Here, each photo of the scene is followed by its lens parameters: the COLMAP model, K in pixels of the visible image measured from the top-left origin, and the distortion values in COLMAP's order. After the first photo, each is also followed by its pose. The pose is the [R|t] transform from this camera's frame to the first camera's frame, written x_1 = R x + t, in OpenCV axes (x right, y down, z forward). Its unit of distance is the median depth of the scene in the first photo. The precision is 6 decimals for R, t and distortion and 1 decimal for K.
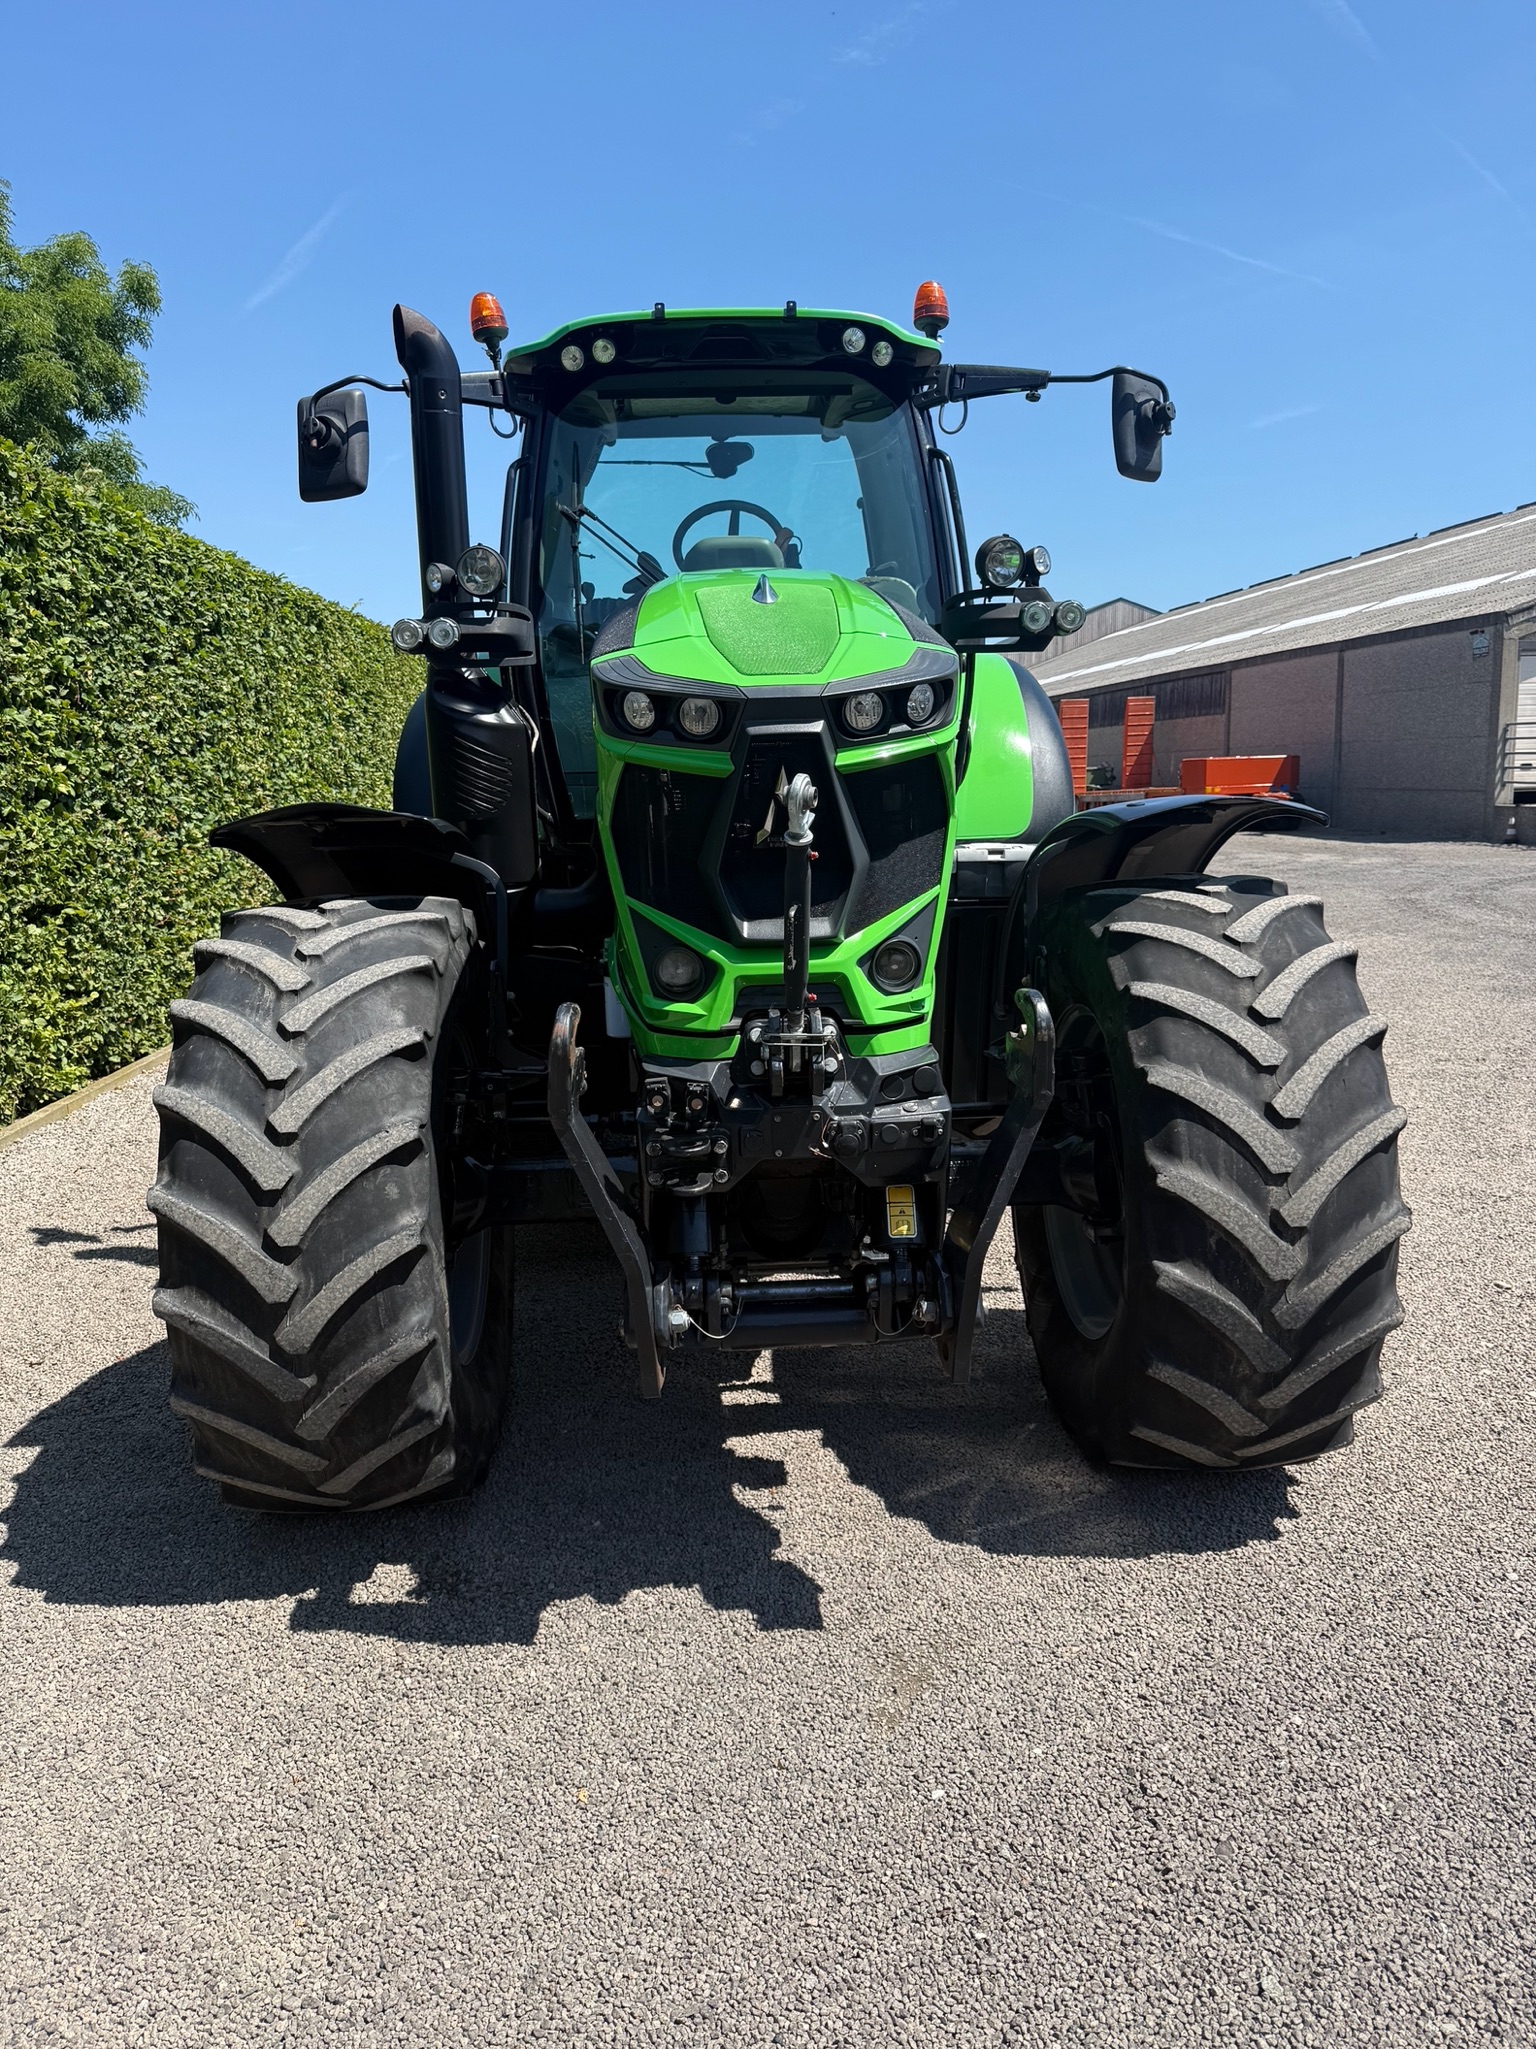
lens RADIAL K [[1438.9, 0, 757.8], [0, 1438.9, 1015.0], [0, 0, 1]] dist [0.046261, -0.055744]
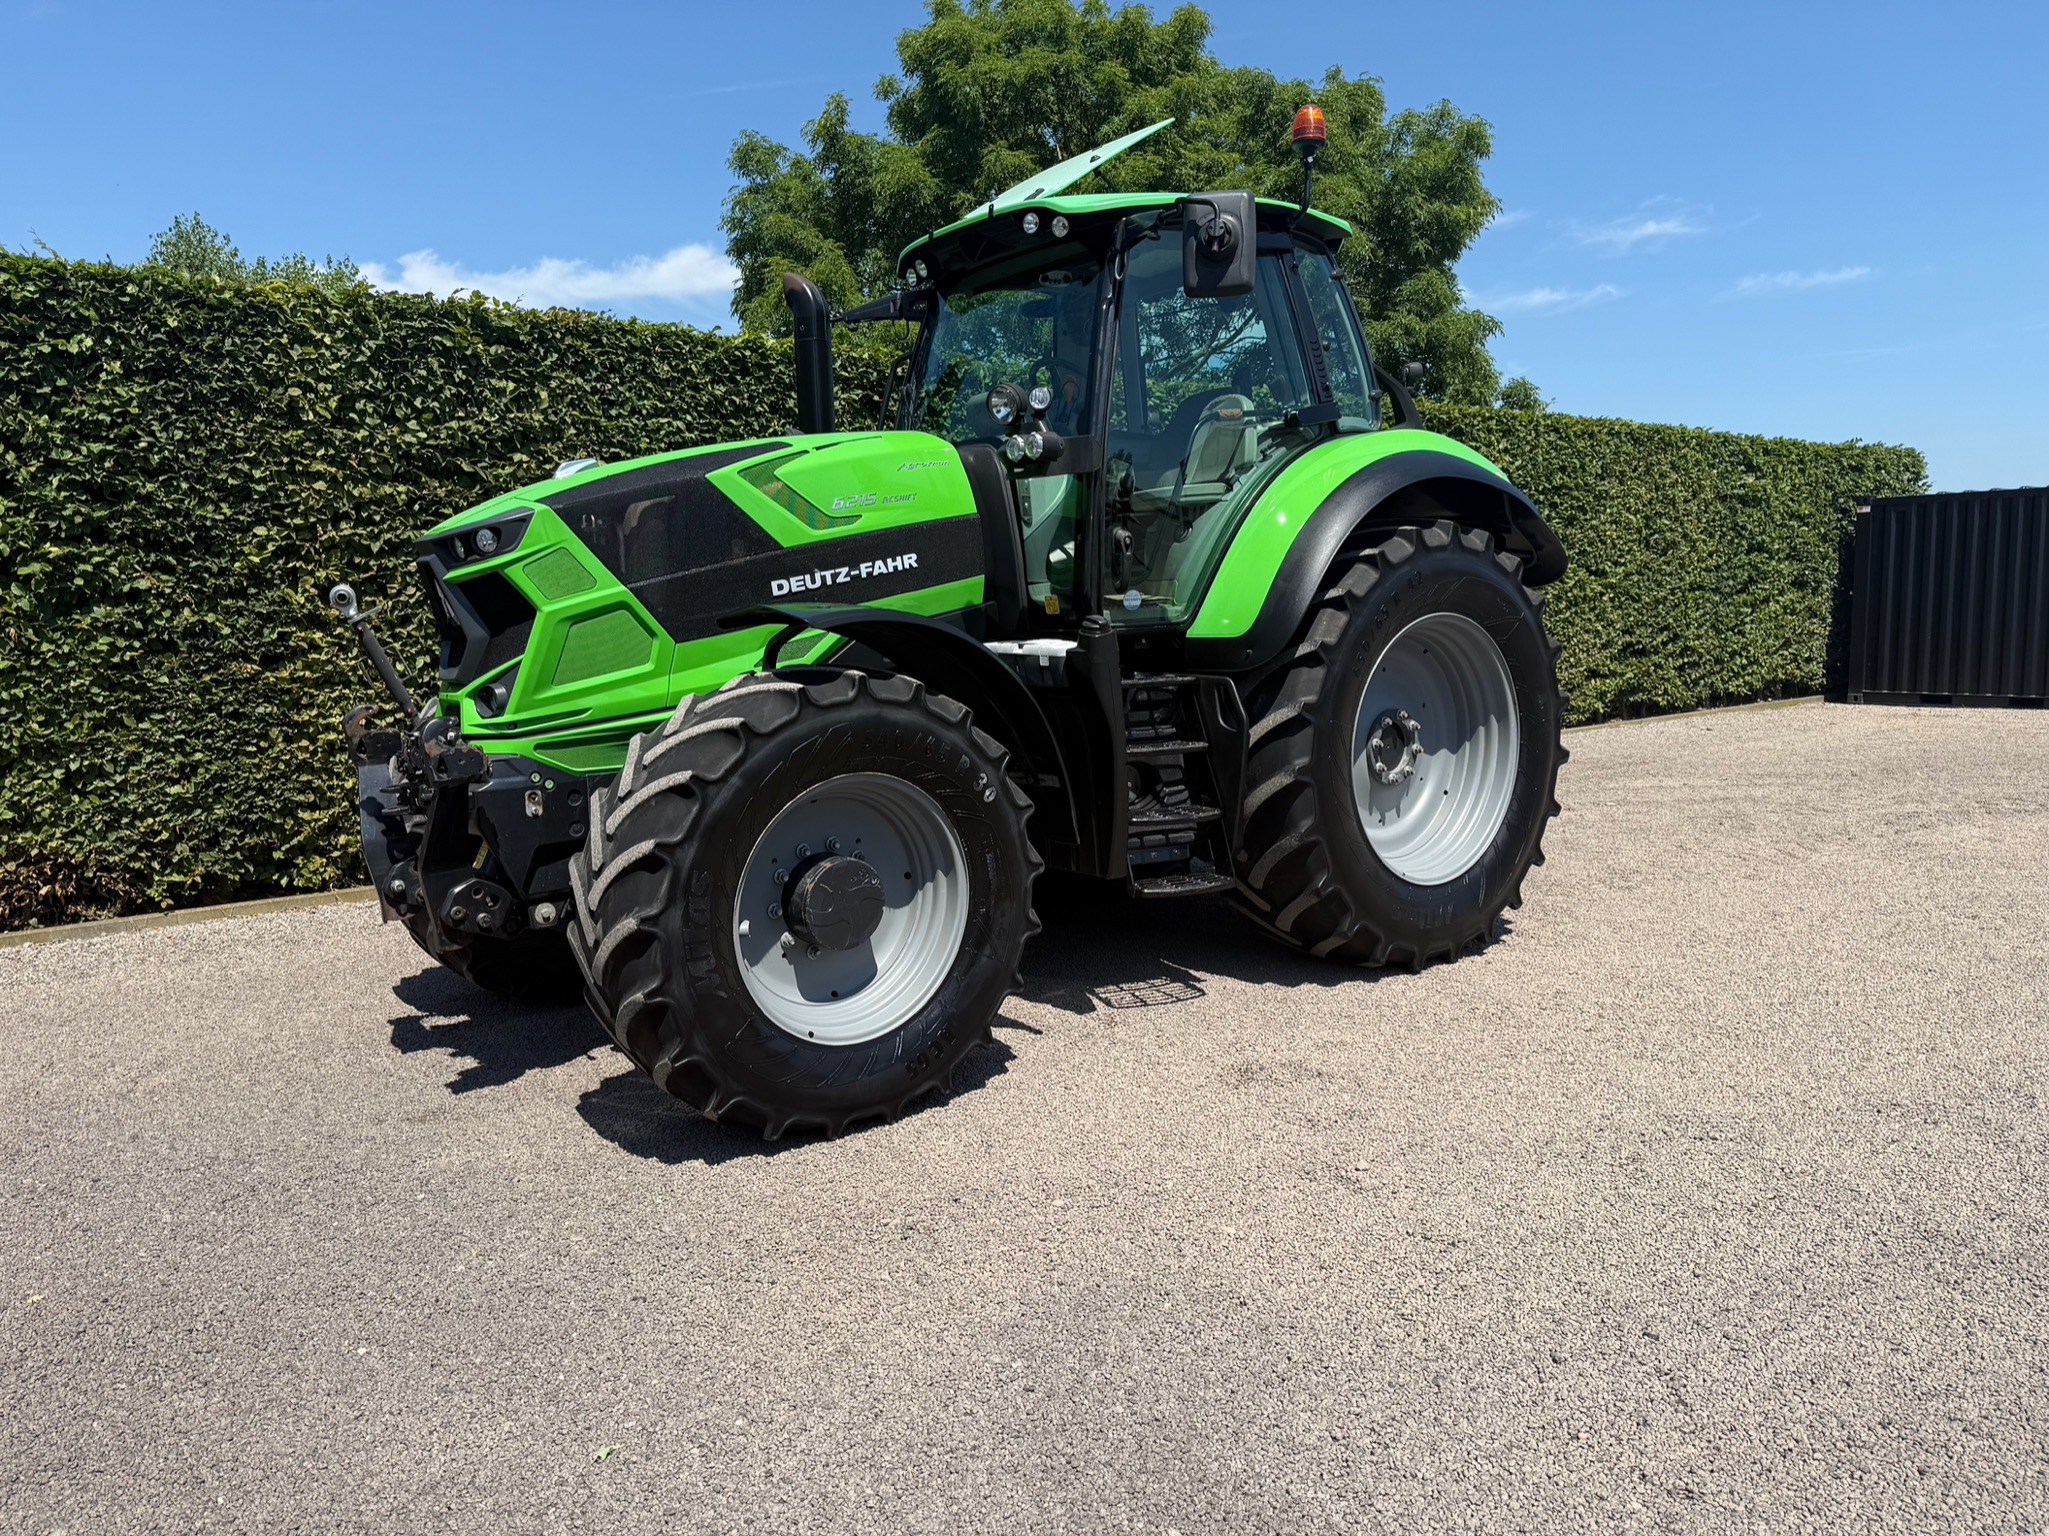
lens RADIAL K [[1438.9, 0, 1021.4], [0, 1438.9, 772.4], [0, 0, 1]] dist [0.046261, -0.055744]
pose [[0.590934, 0.108269, -0.799422, 1.682000], [-0.125775, 0.991200, 0.041269, -0.092686], [0.796855, 0.076160, 0.599351, 0.471292]]
